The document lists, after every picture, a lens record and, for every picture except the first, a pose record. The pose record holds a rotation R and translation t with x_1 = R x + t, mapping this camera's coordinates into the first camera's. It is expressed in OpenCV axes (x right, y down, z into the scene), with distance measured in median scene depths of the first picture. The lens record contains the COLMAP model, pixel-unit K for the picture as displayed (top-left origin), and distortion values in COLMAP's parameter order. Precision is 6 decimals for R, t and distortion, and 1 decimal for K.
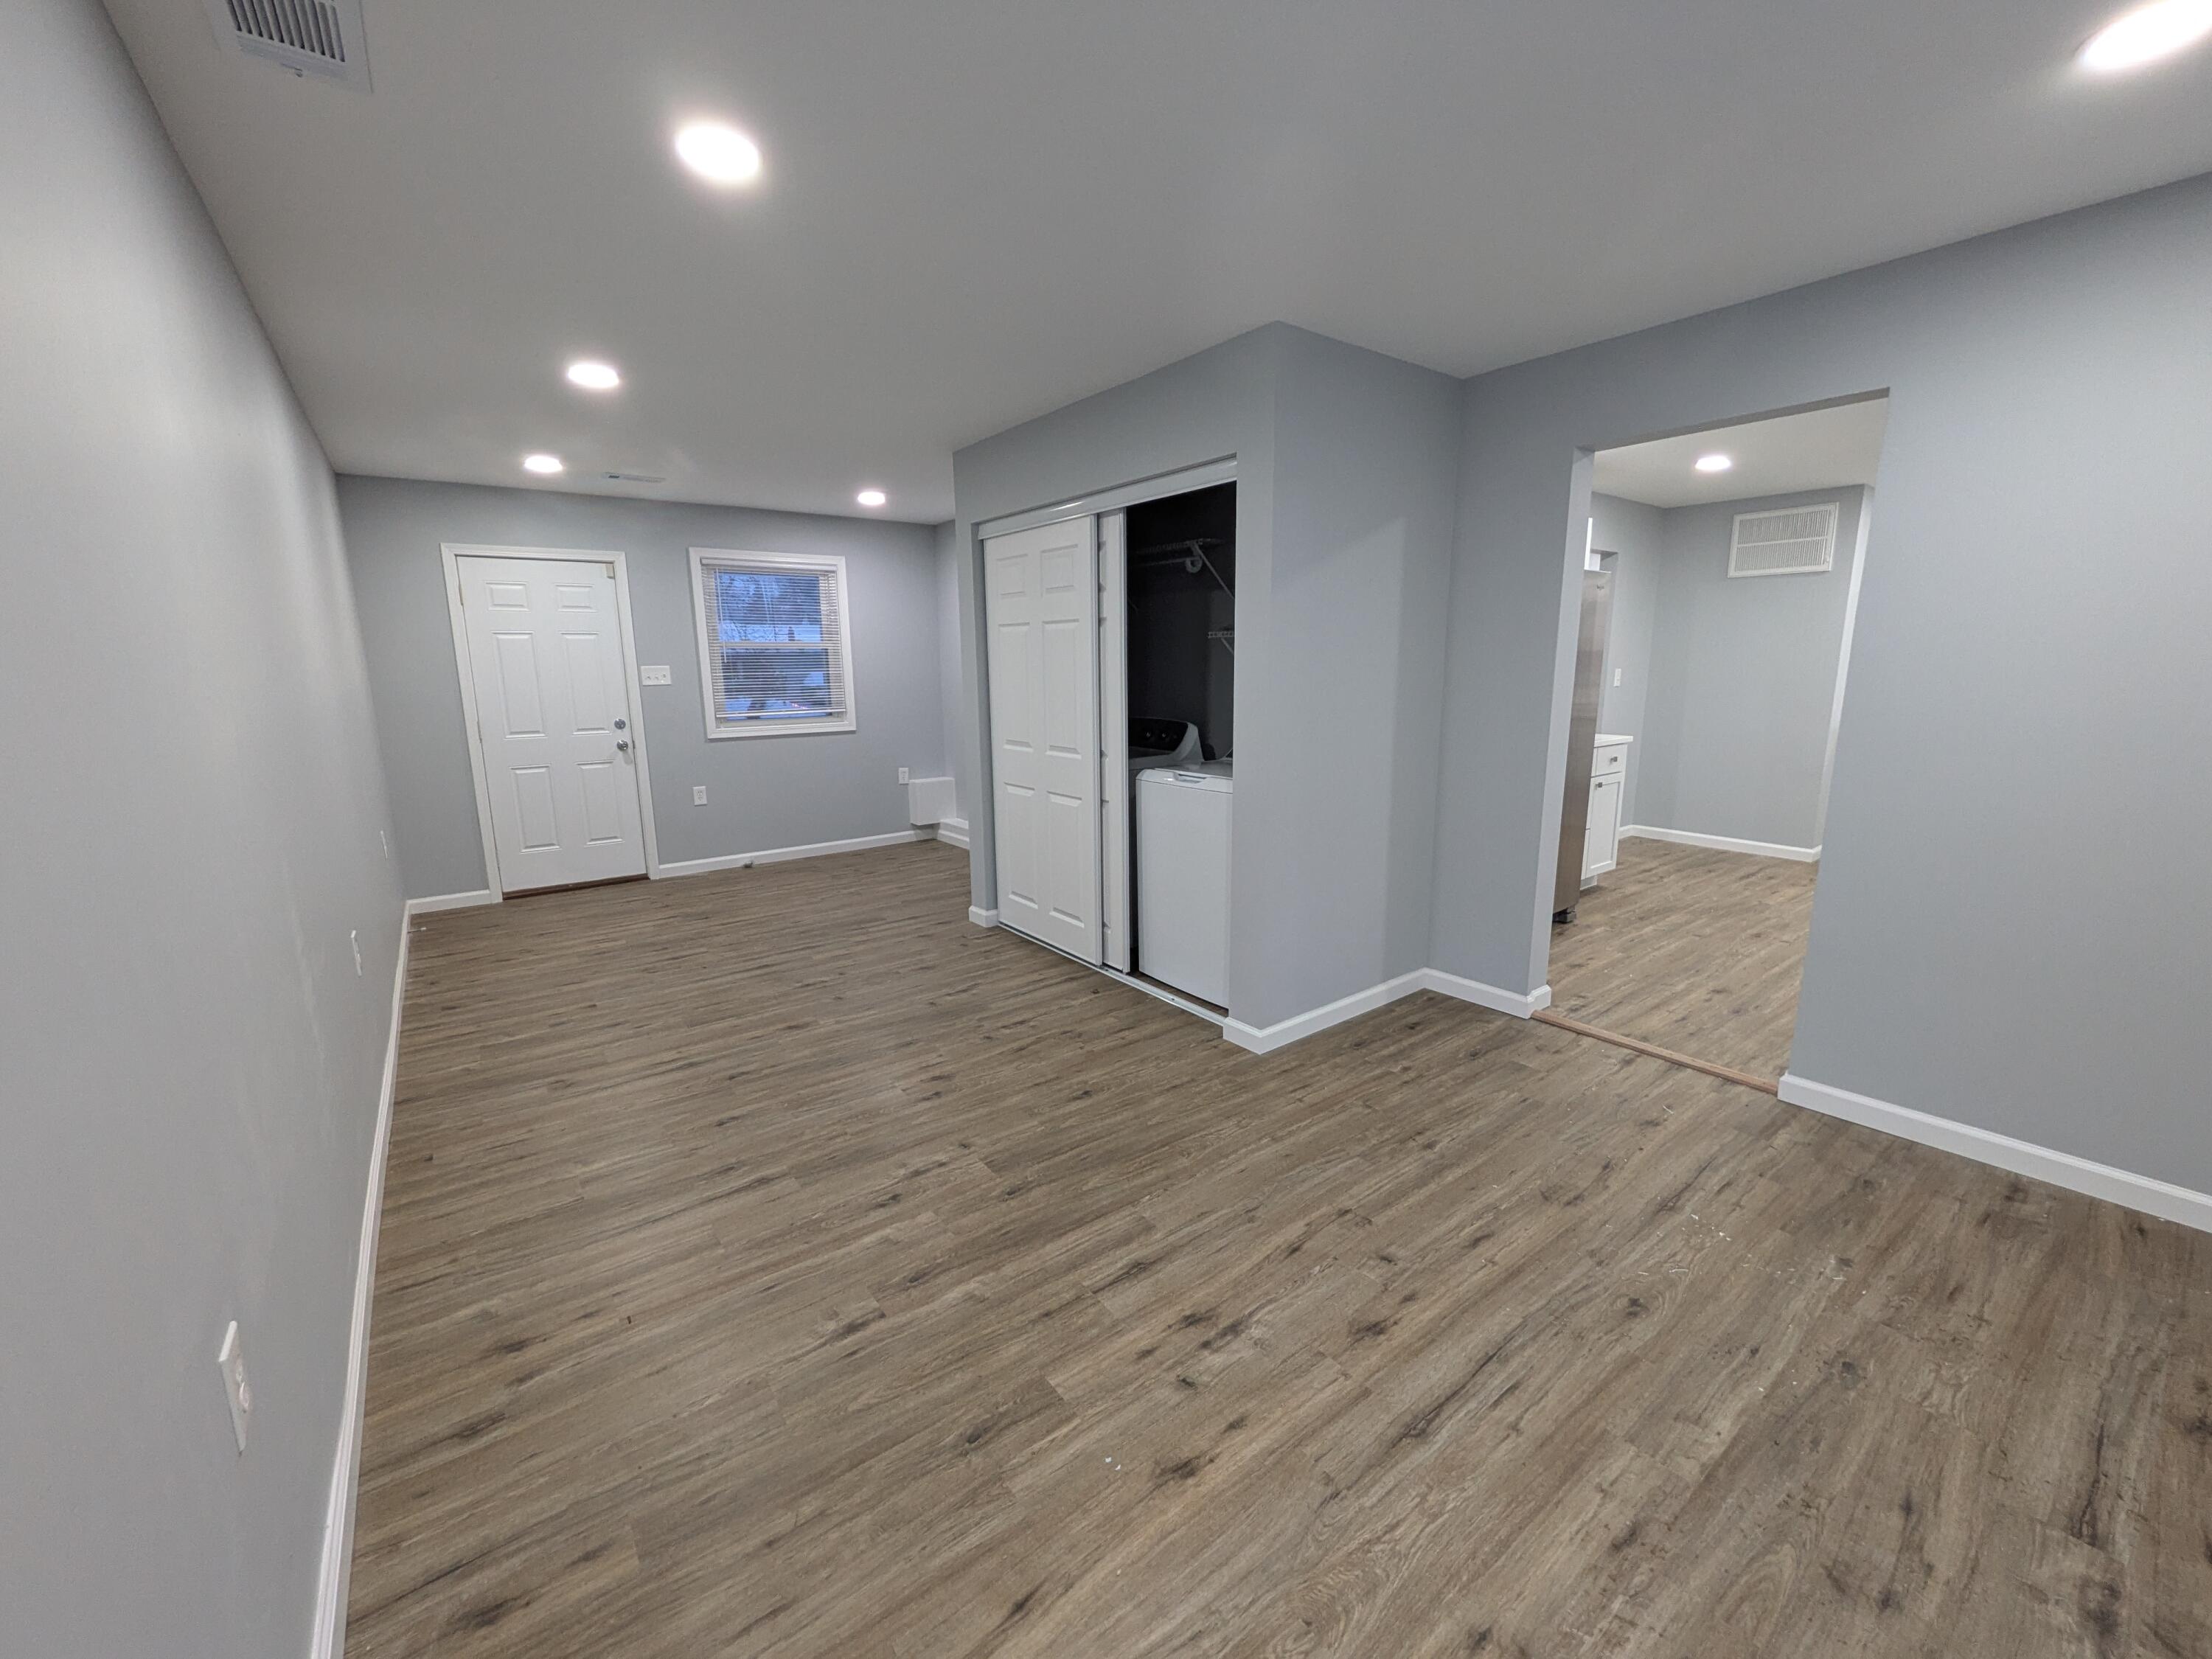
lens RADIAL K [[871.1, 0, 1116.8], [0, 871.1, 827.2], [0, 0, 1]] dist [-0.001875, -0.000440]
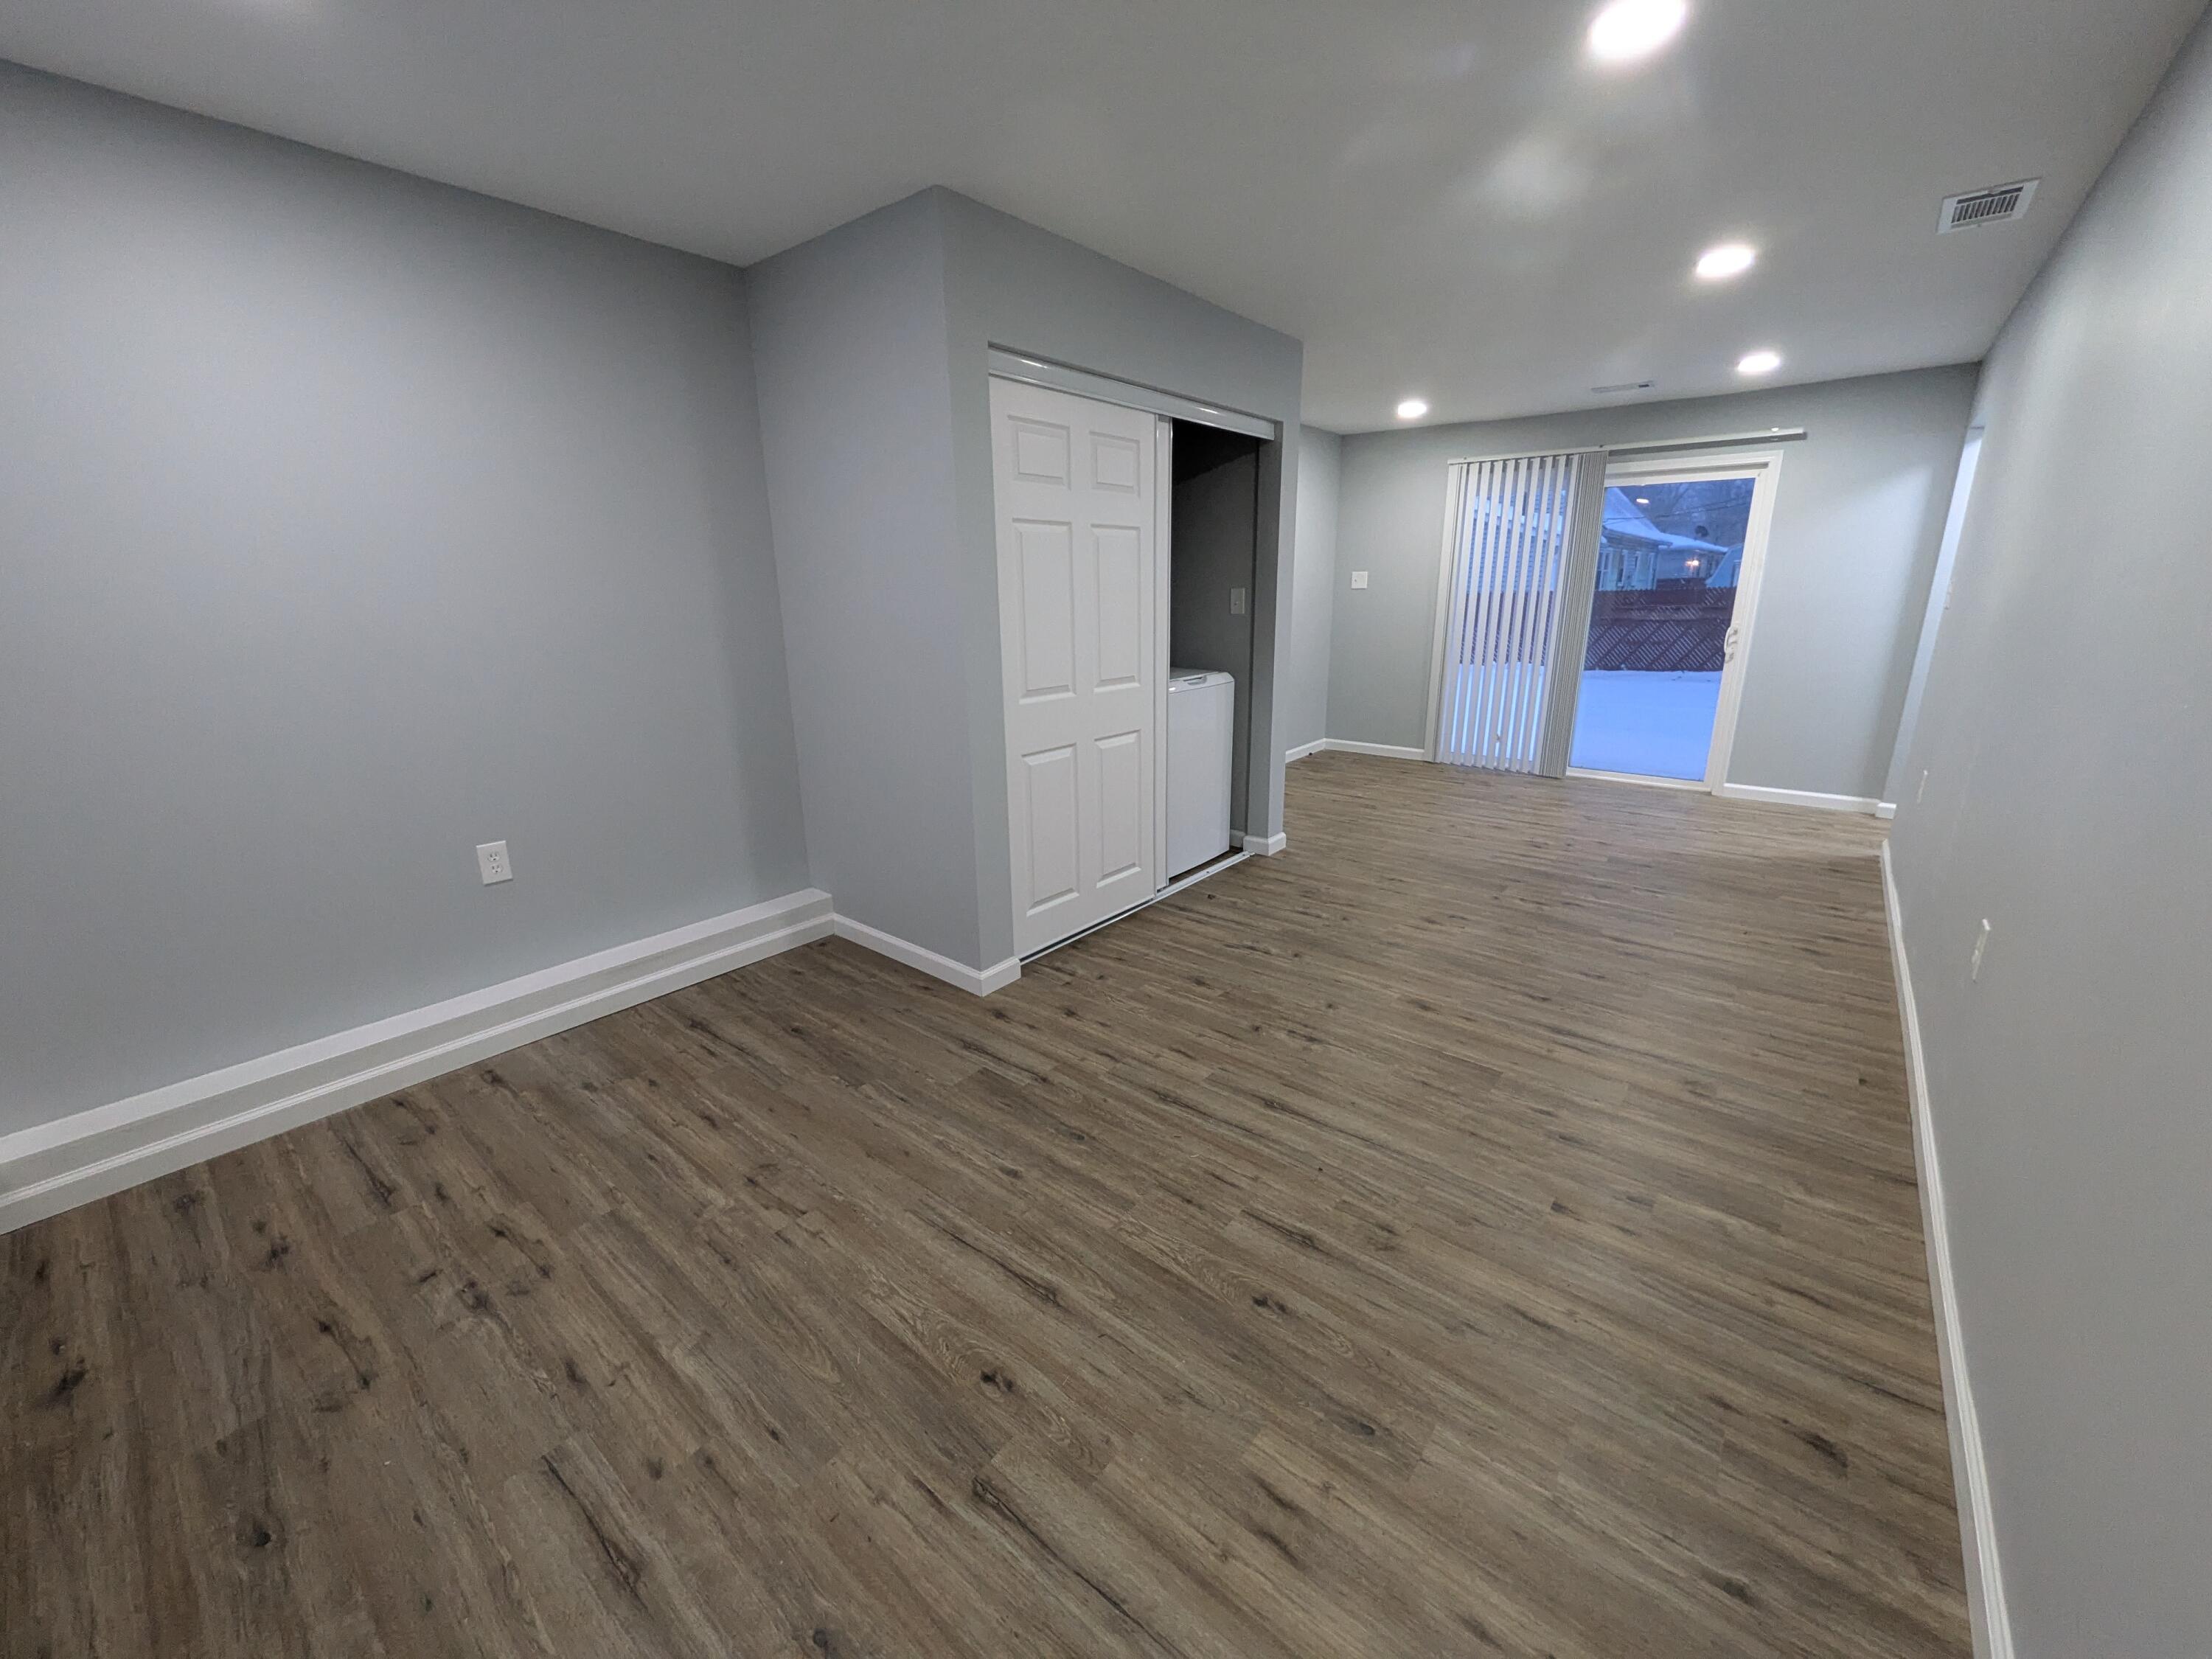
lens RADIAL K [[871.1, 0, 1116.8], [0, 871.1, 827.2], [0, 0, 1]] dist [-0.001875, -0.000440]
pose [[-0.232535, -0.250679, 0.939728, -1.089716], [0.195756, 0.934377, 0.297691, -0.253700], [-0.952684, 0.253181, -0.168203, 1.427473]]
